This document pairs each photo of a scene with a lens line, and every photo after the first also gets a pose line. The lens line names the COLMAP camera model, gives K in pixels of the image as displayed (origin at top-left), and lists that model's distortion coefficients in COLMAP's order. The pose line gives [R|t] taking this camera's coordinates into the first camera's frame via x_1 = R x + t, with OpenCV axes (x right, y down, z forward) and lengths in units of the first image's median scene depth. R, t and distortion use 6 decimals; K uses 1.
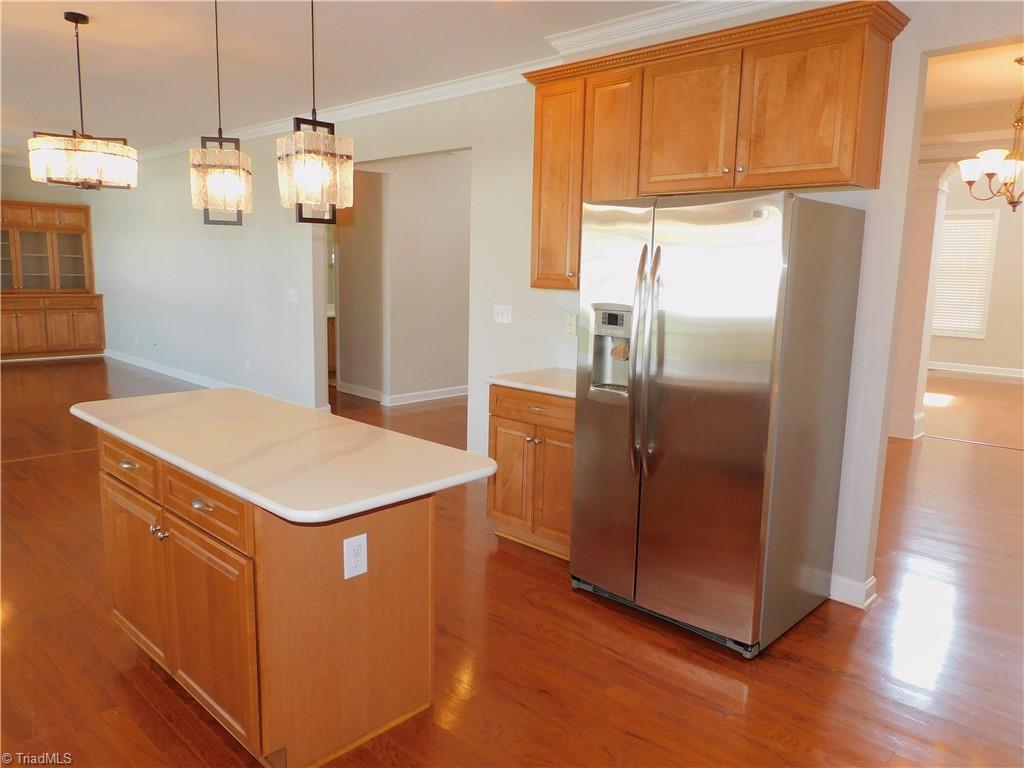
lens RADIAL K [[733.6, 0, 508.9], [0, 733.6, 398.9], [0, 0, 1]] dist [-0.006278, 0.003587]
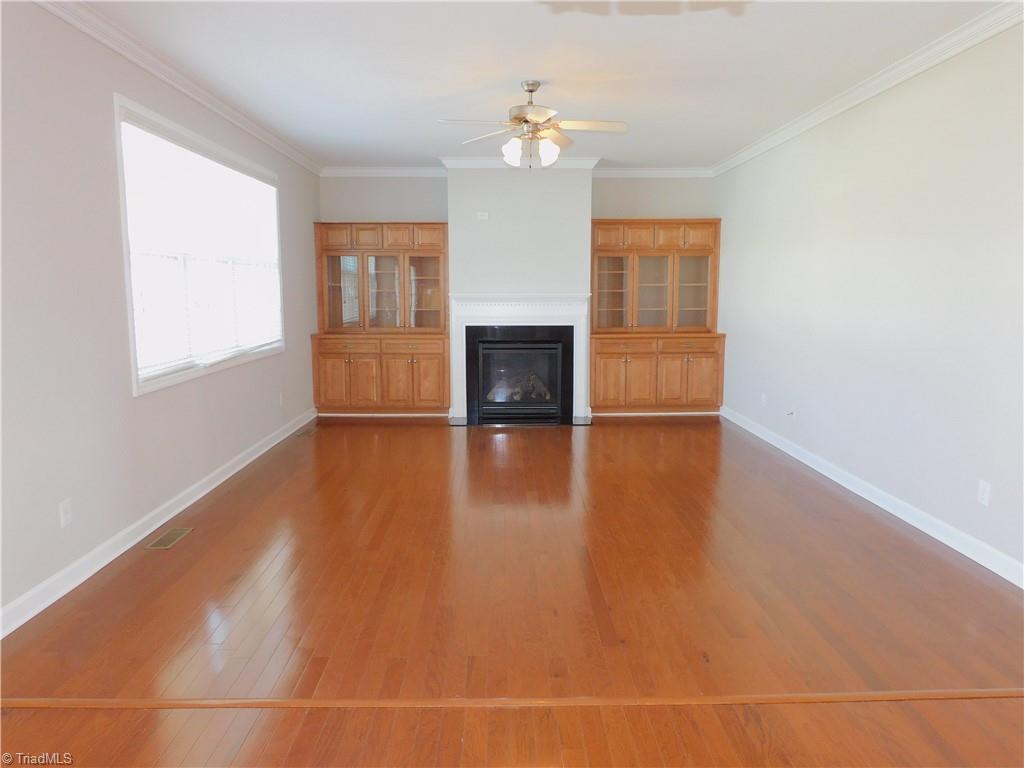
lens RADIAL K [[733.6, 0, 513.7], [0, 733.6, 386.7], [0, 0, 1]] dist [-0.006278, 0.003587]
pose [[0.710286, 0.059507, -0.701394, -0.534340], [-0.099377, 0.994918, -0.016227, -0.165834], [0.696863, 0.081228, 0.712590, 0.949104]]
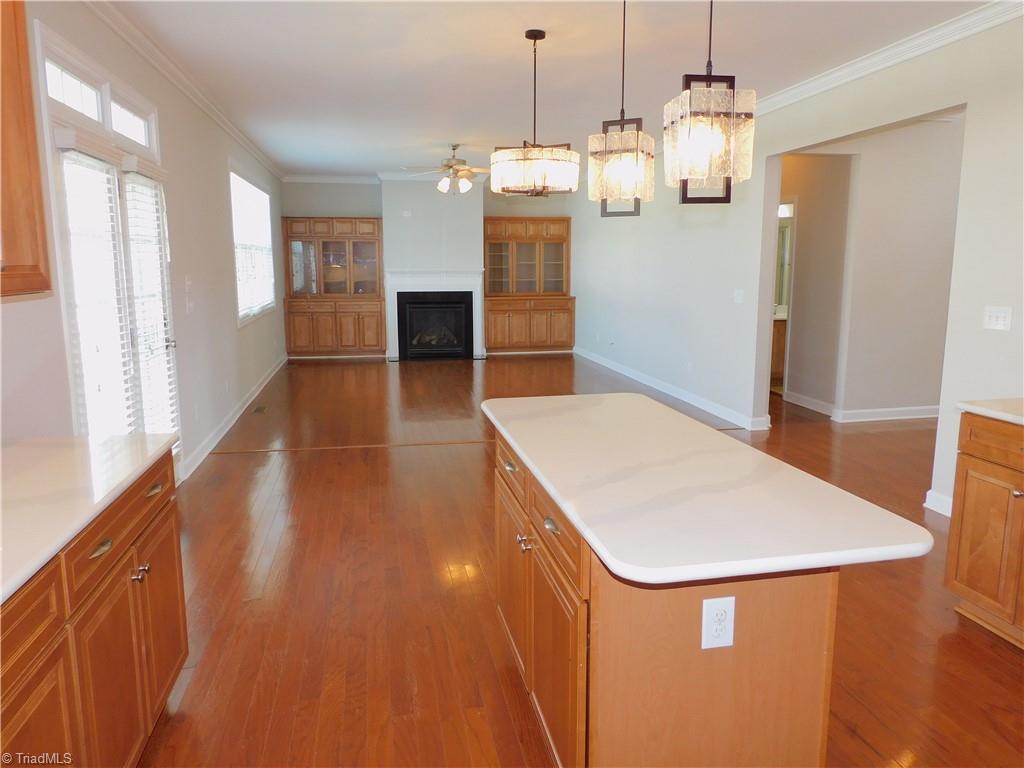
lens RADIAL K [[733.6, 0, 510.3], [0, 733.6, 395.9], [0, 0, 1]] dist [-0.006278, 0.003587]
pose [[0.817105, 0.070367, -0.572179, 0.023444], [-0.074133, 0.997108, 0.016758, -0.014132], [0.571703, 0.028724, 0.819958, 0.125168]]
